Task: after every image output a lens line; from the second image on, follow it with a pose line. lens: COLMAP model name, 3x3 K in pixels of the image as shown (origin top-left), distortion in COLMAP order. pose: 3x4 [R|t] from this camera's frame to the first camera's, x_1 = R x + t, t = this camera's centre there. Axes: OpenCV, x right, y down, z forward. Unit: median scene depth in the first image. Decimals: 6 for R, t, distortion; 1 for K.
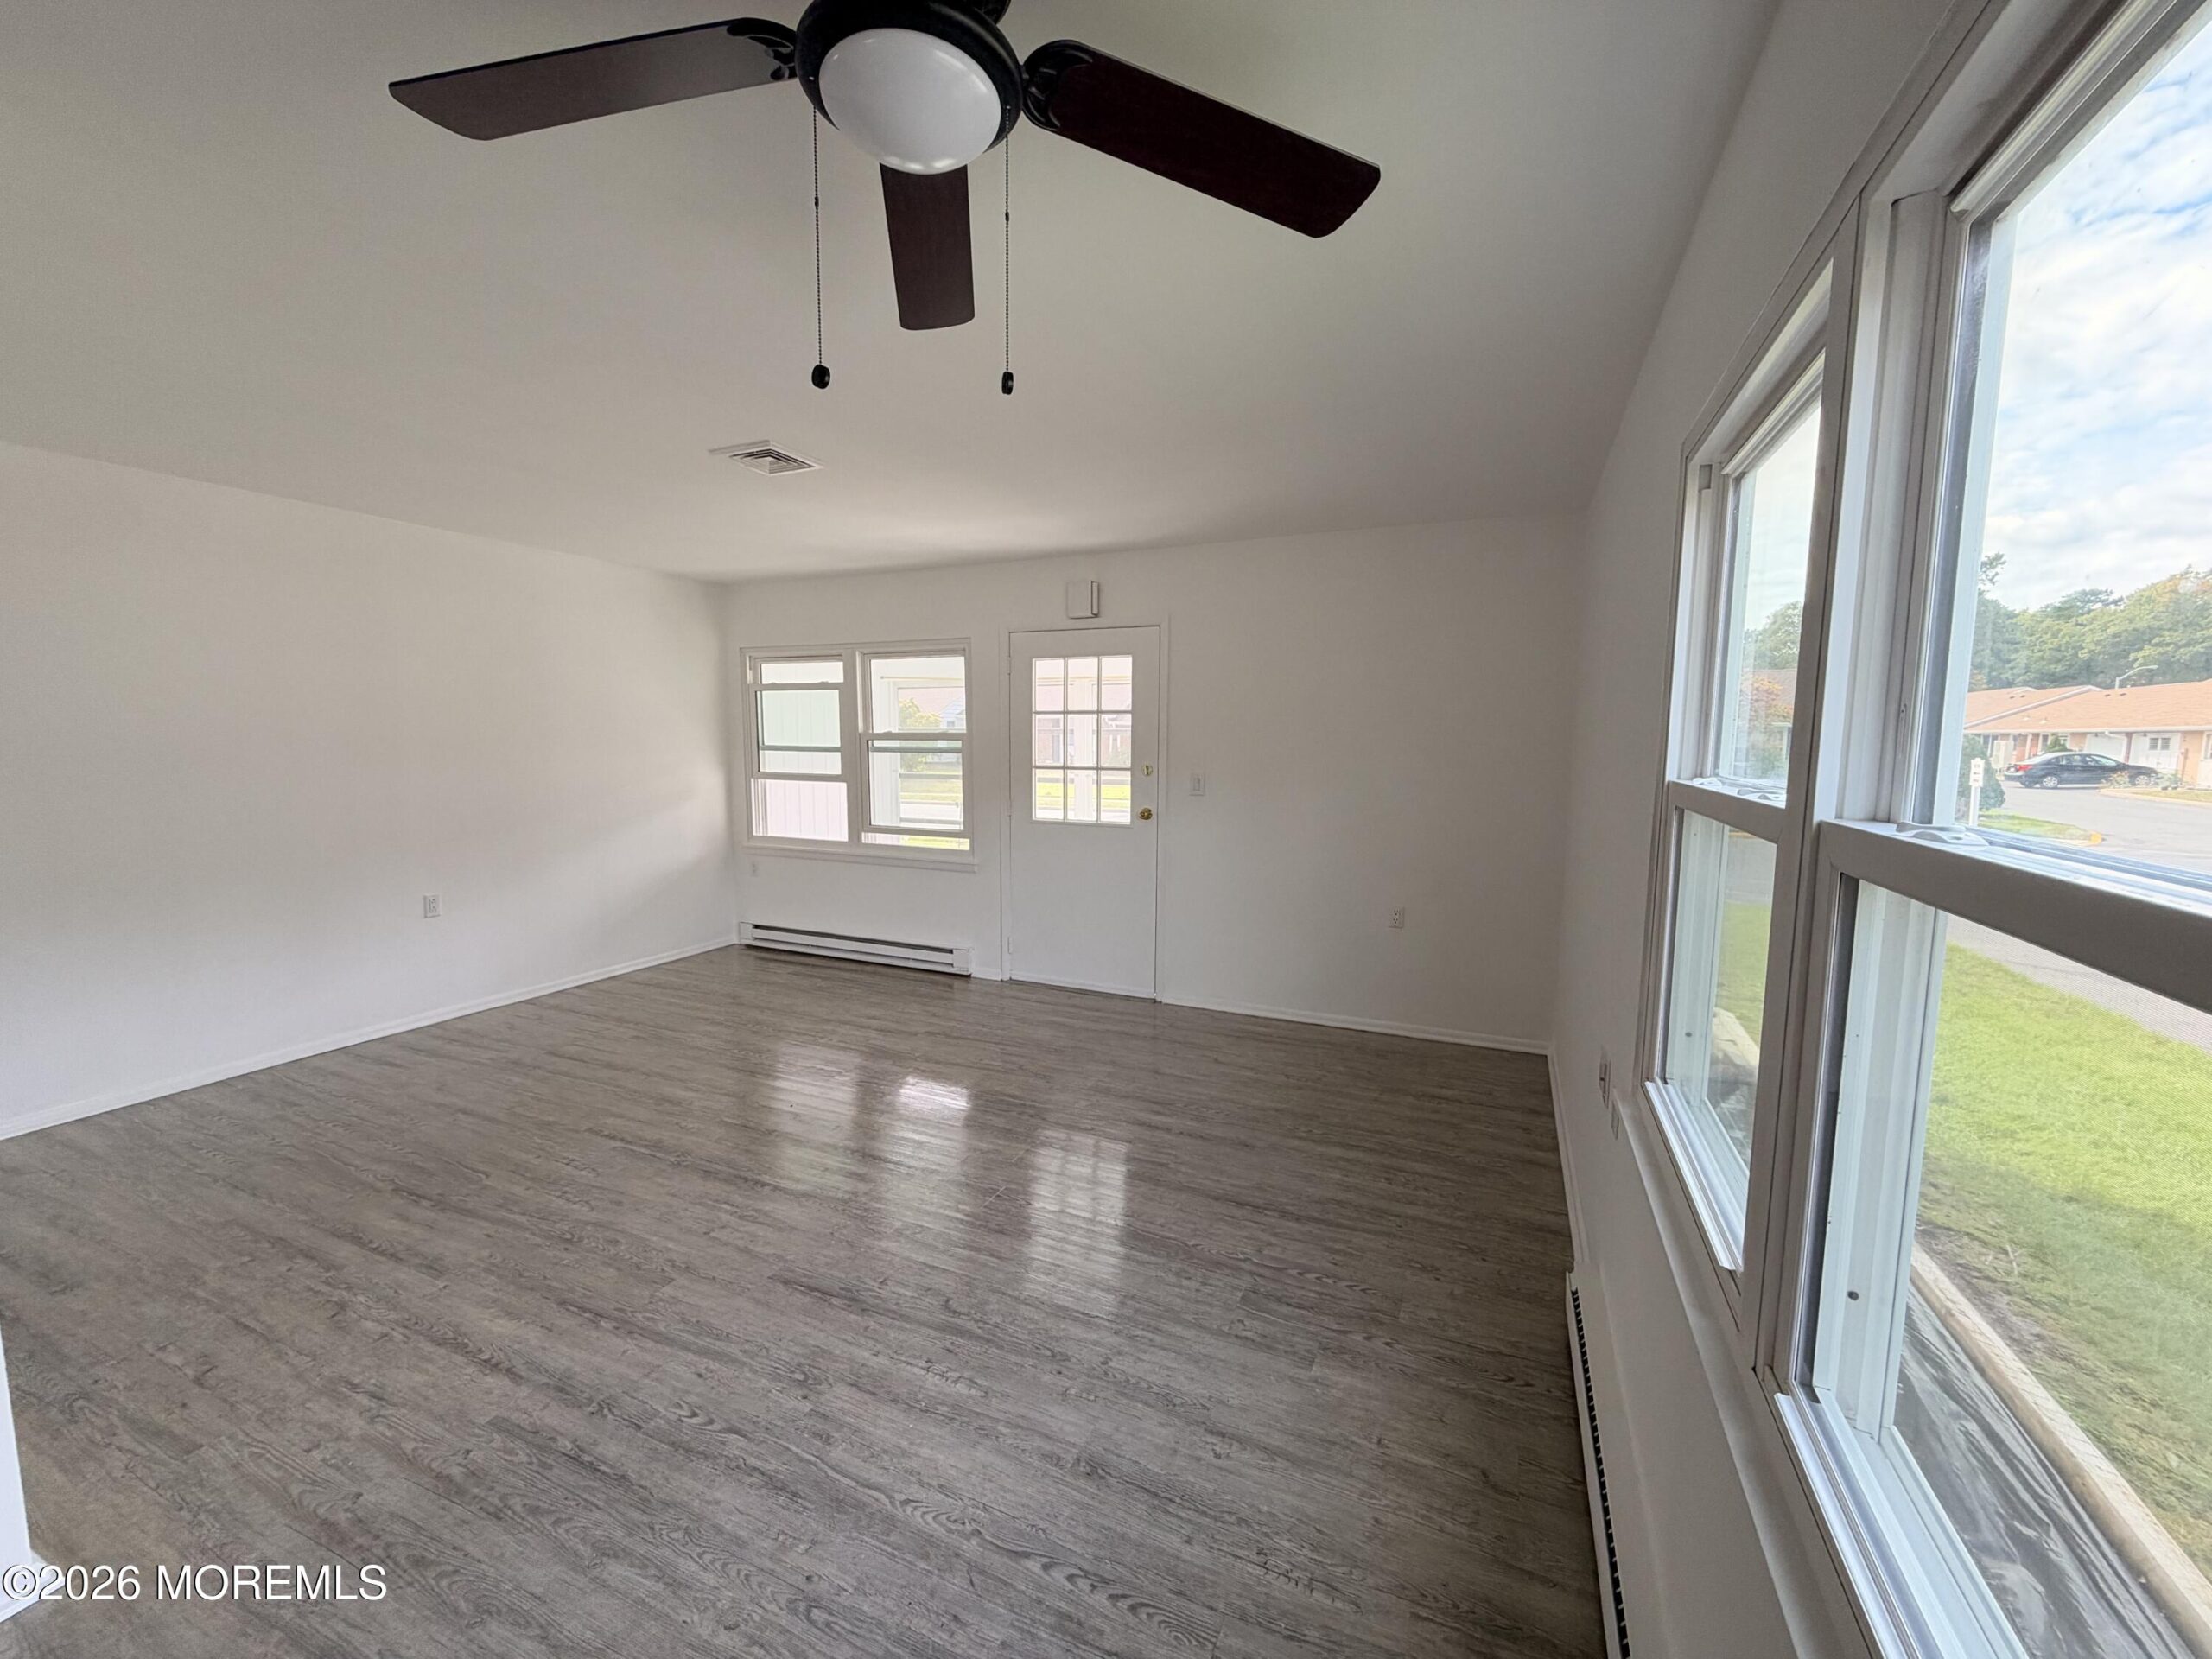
lens RADIAL K [[884.9, 0, 1099.9], [0, 884.9, 828.7], [0, 0, 1]] dist [-0.001986, -0.000270]
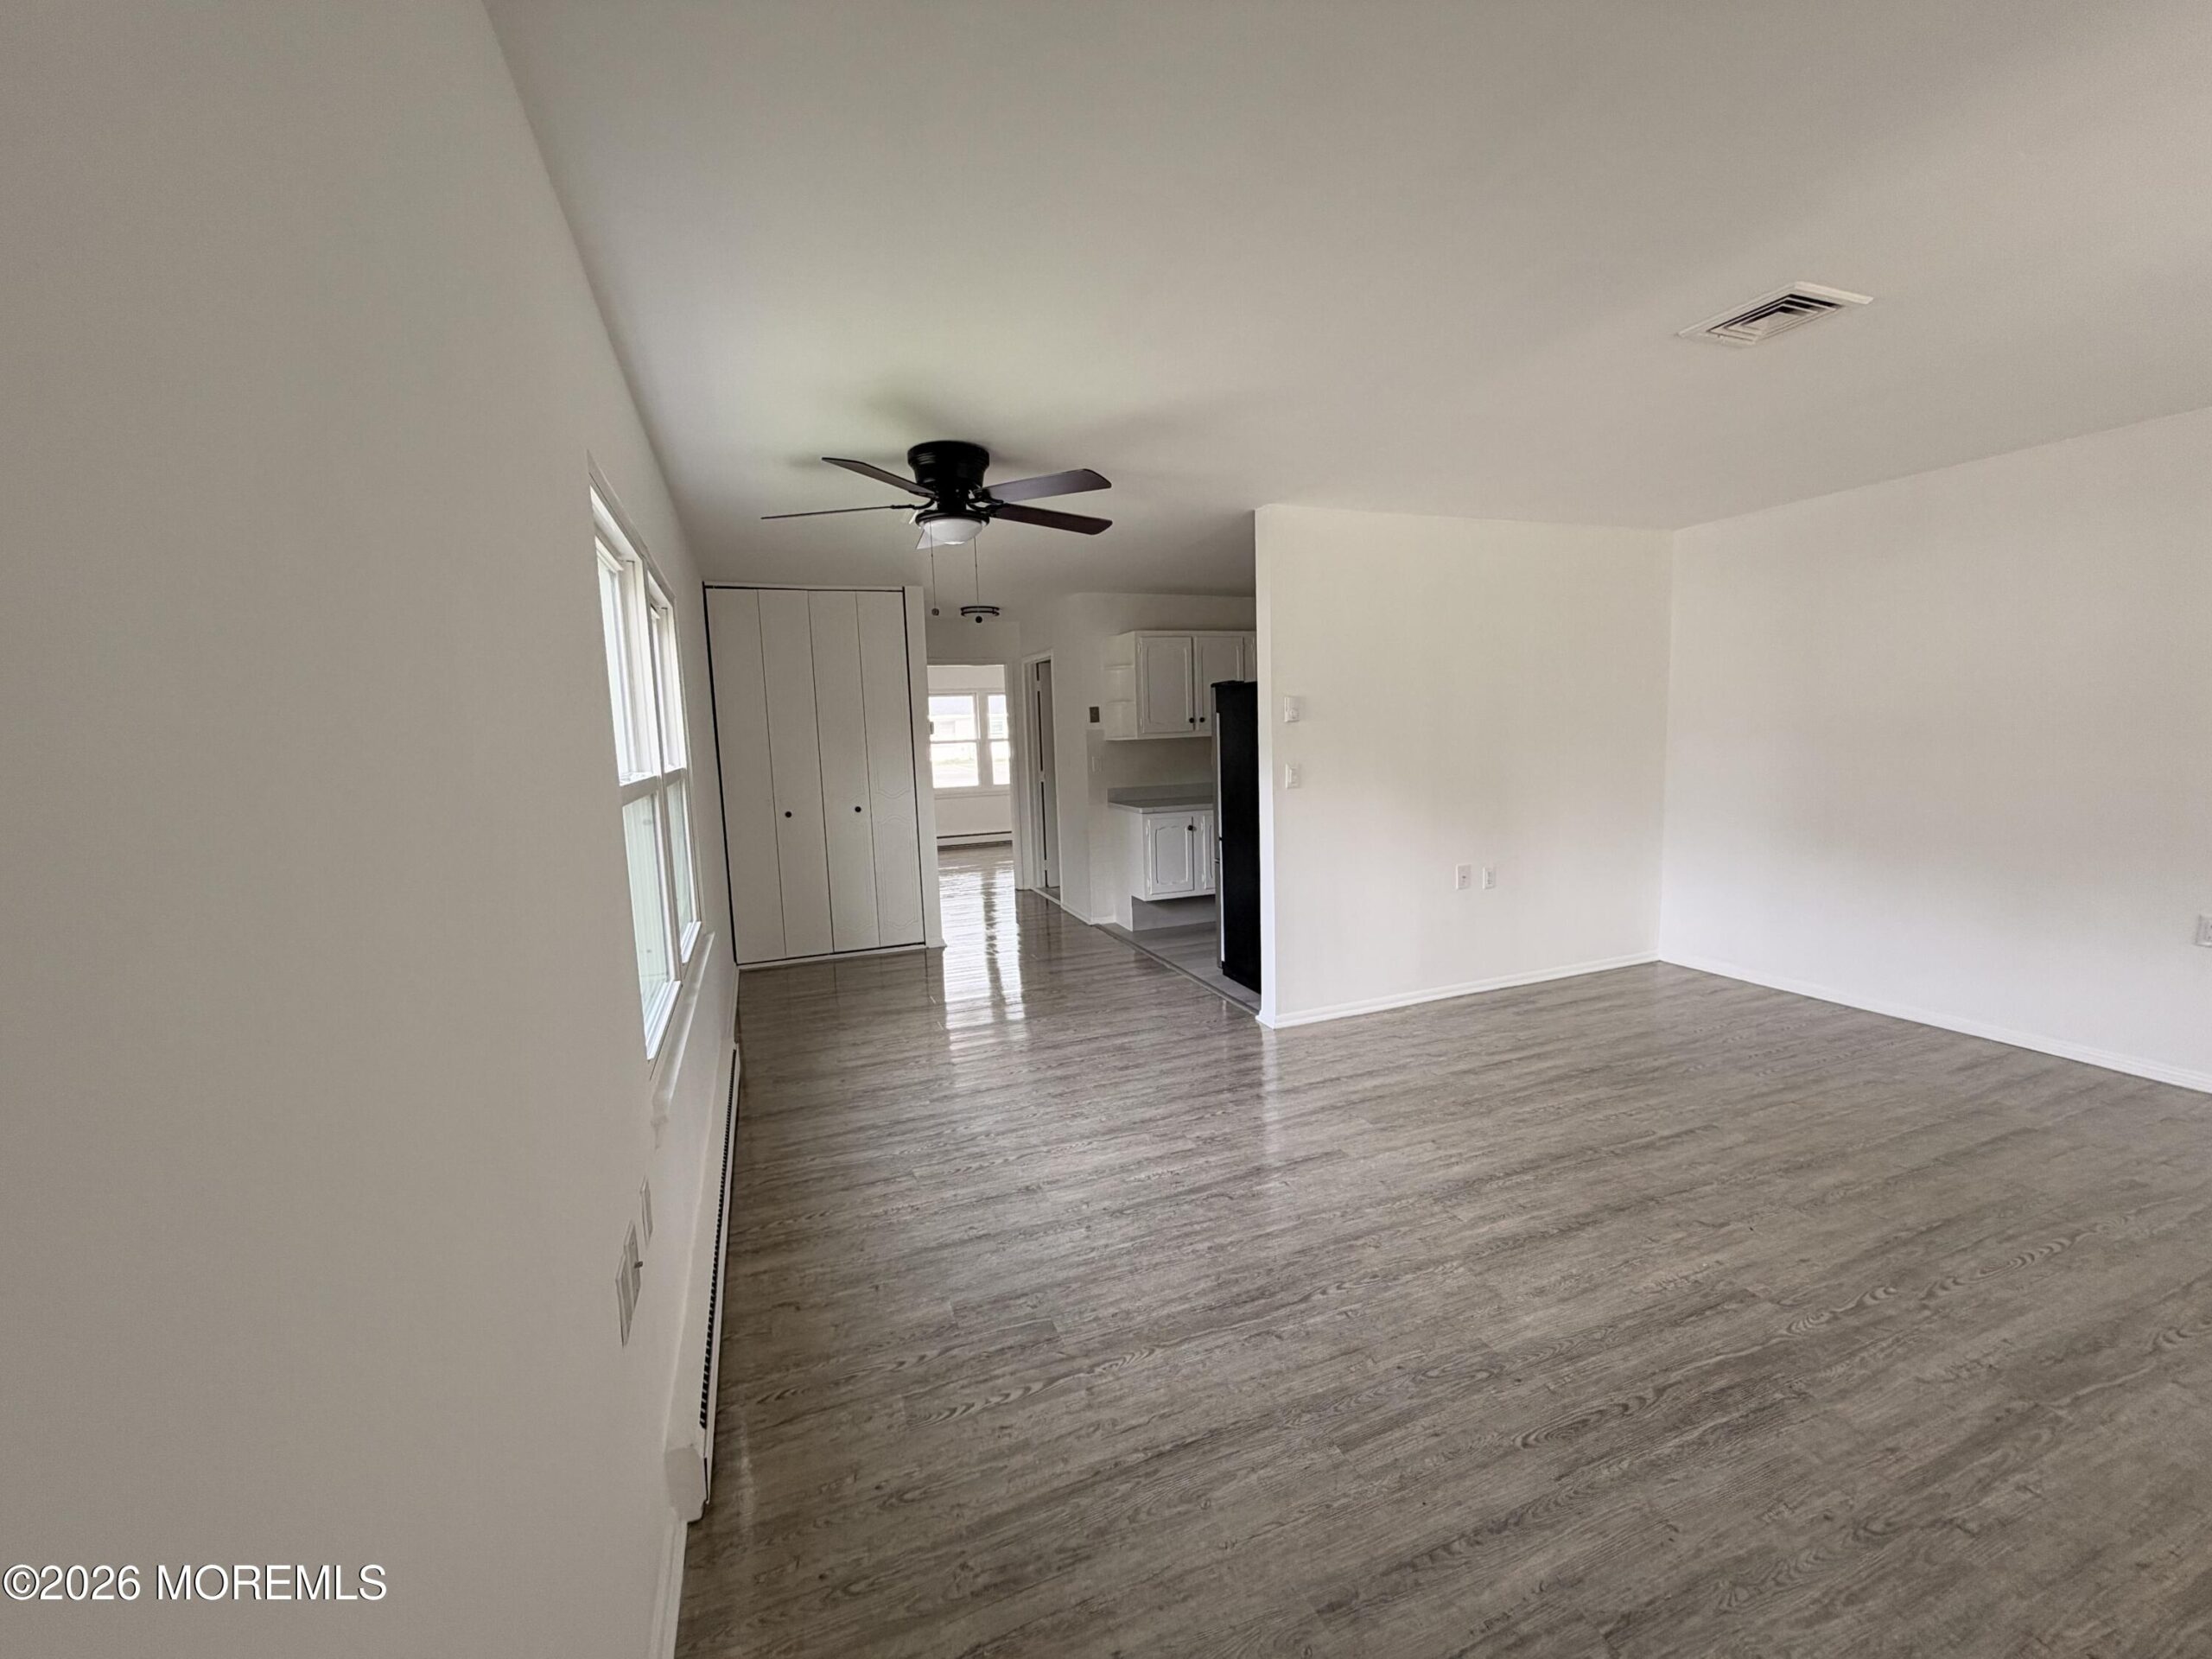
lens RADIAL K [[881.1, 0, 1101.3], [0, 881.1, 829.4], [0, 0, 1]] dist [-0.001004, 0.000545]
pose [[-0.704397, 0.098436, -0.702947, 0.469351], [-0.043535, 0.982481, 0.181206, -0.105033], [0.708470, 0.158244, -0.687771, 1.021991]]
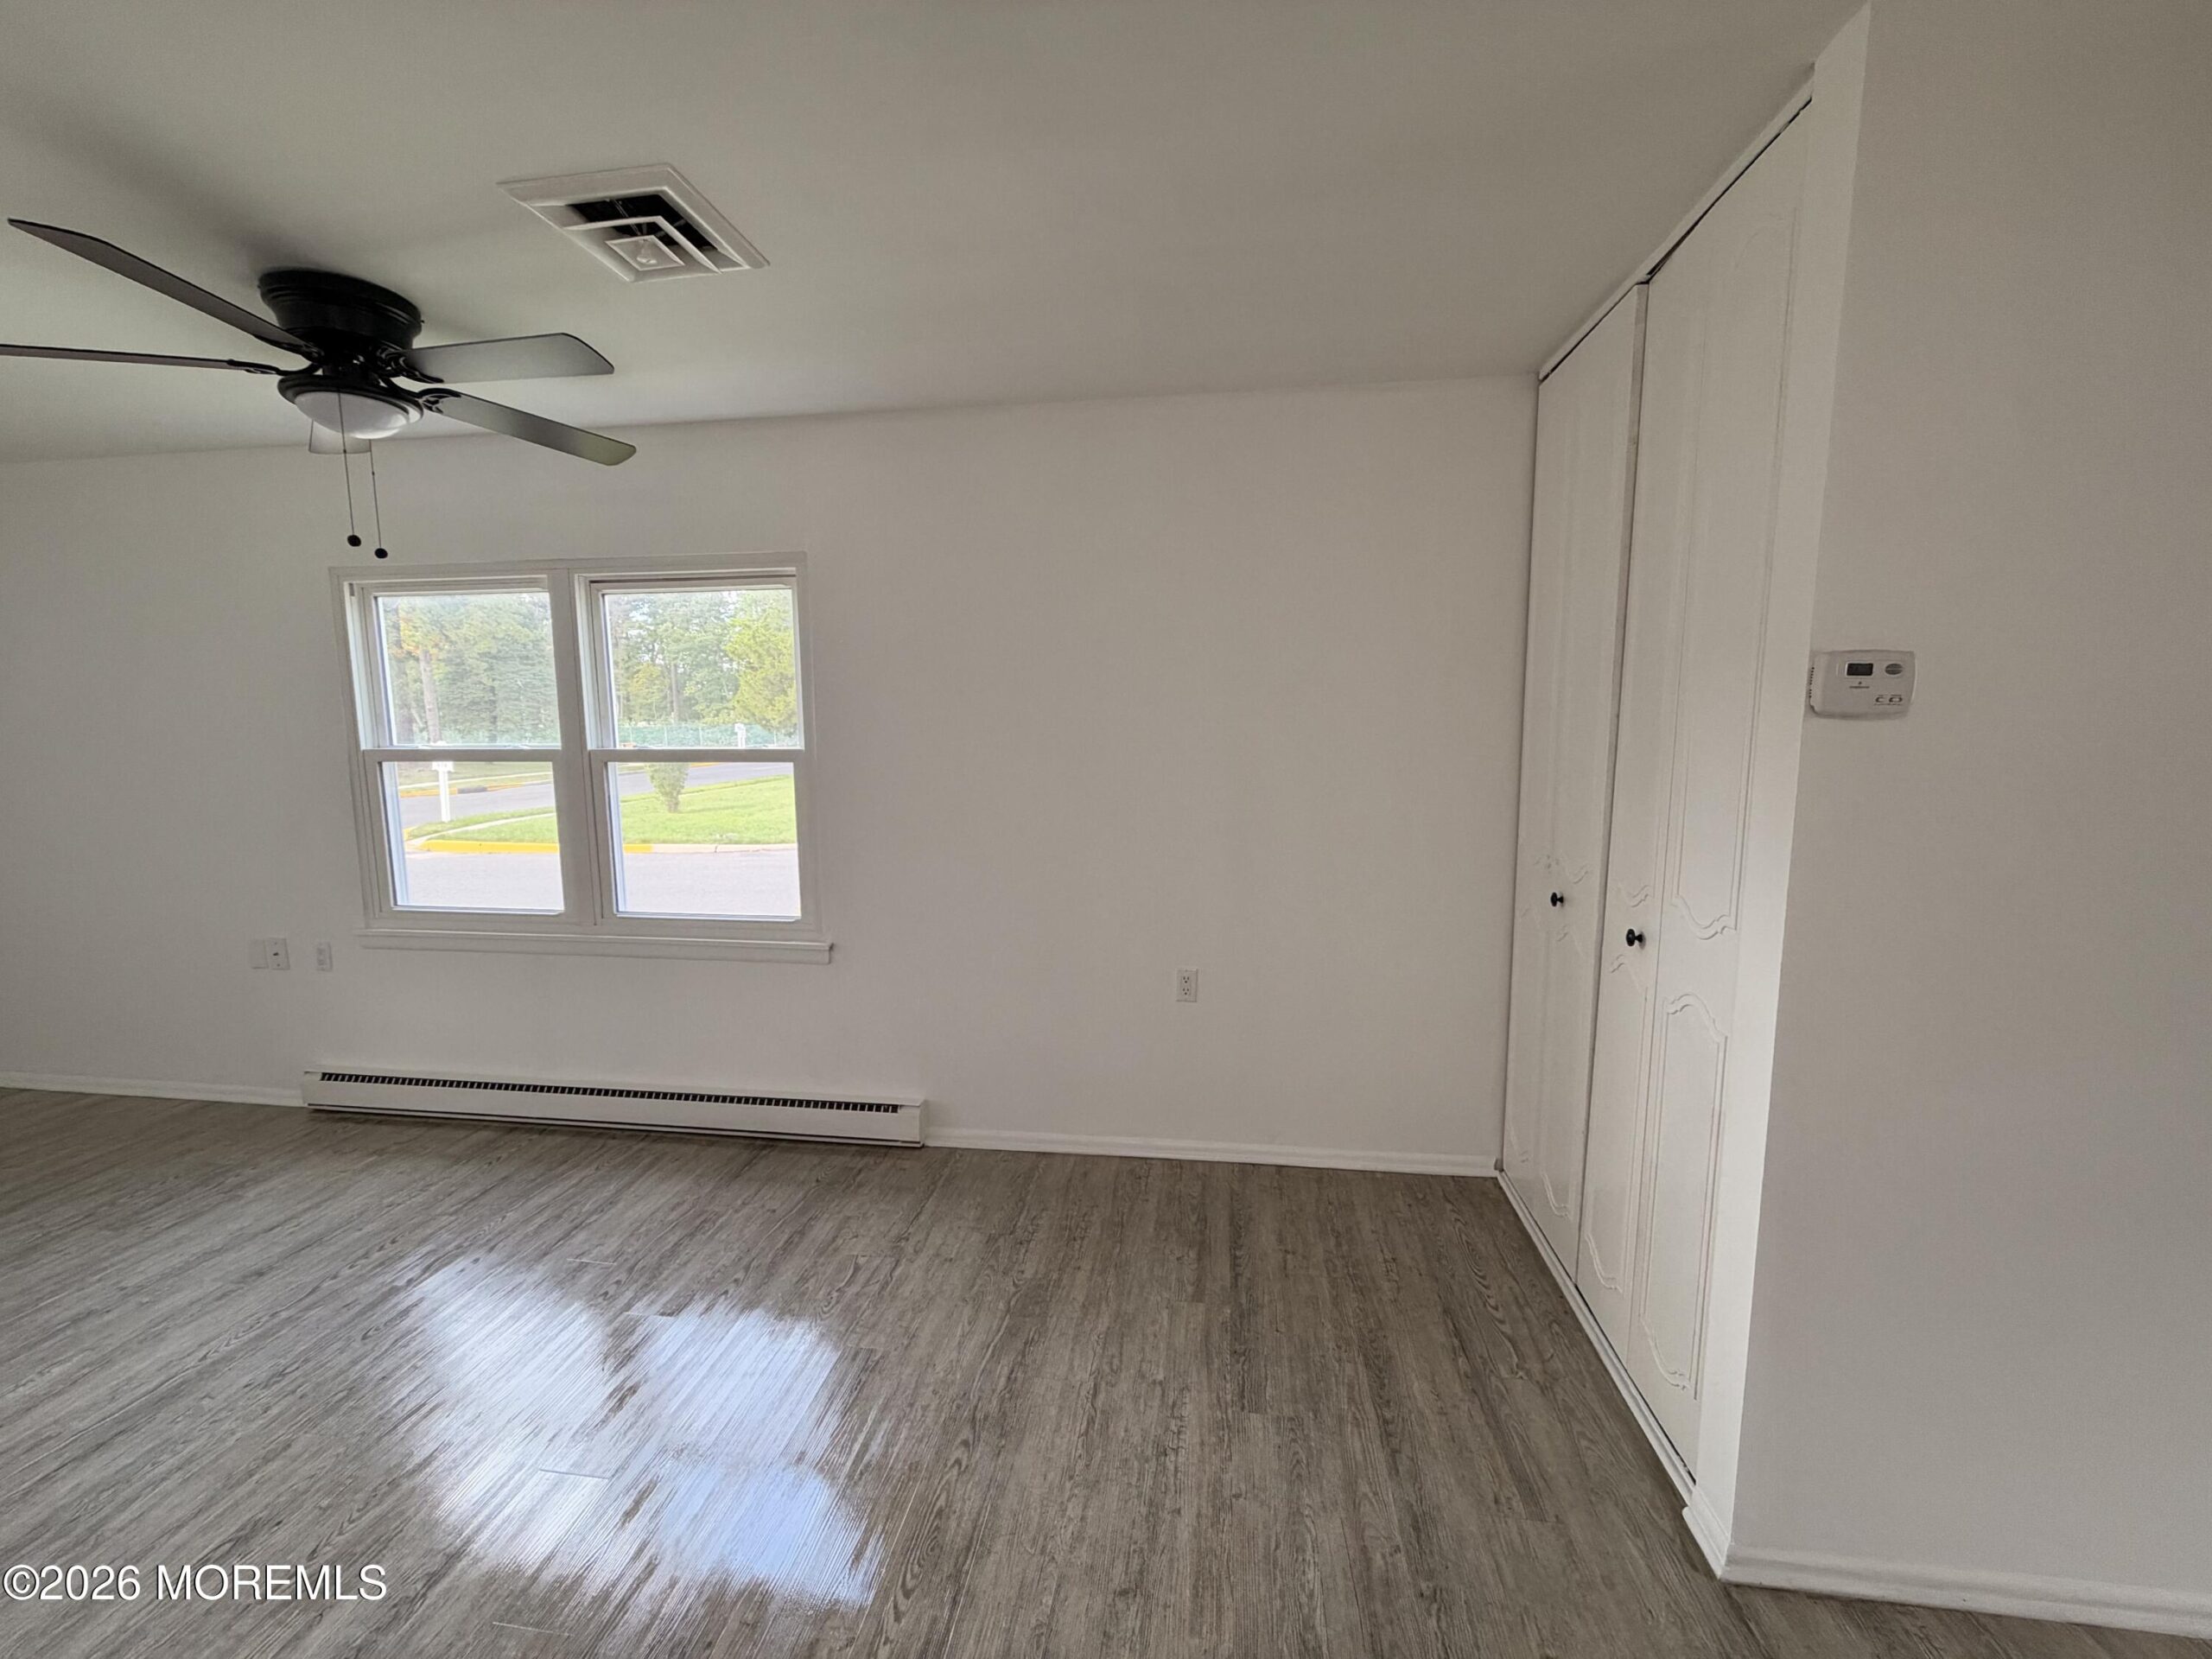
lens RADIAL K [[883.1, 0, 1101.1], [0, 883.1, 829.4], [0, 0, 1]] dist [-0.001234, 0.000568]
pose [[-0.280538, -0.120926, 0.952195, -0.765010], [0.105914, 0.982074, 0.155925, -0.006817], [-0.953982, 0.144594, -0.262701, 0.014494]]
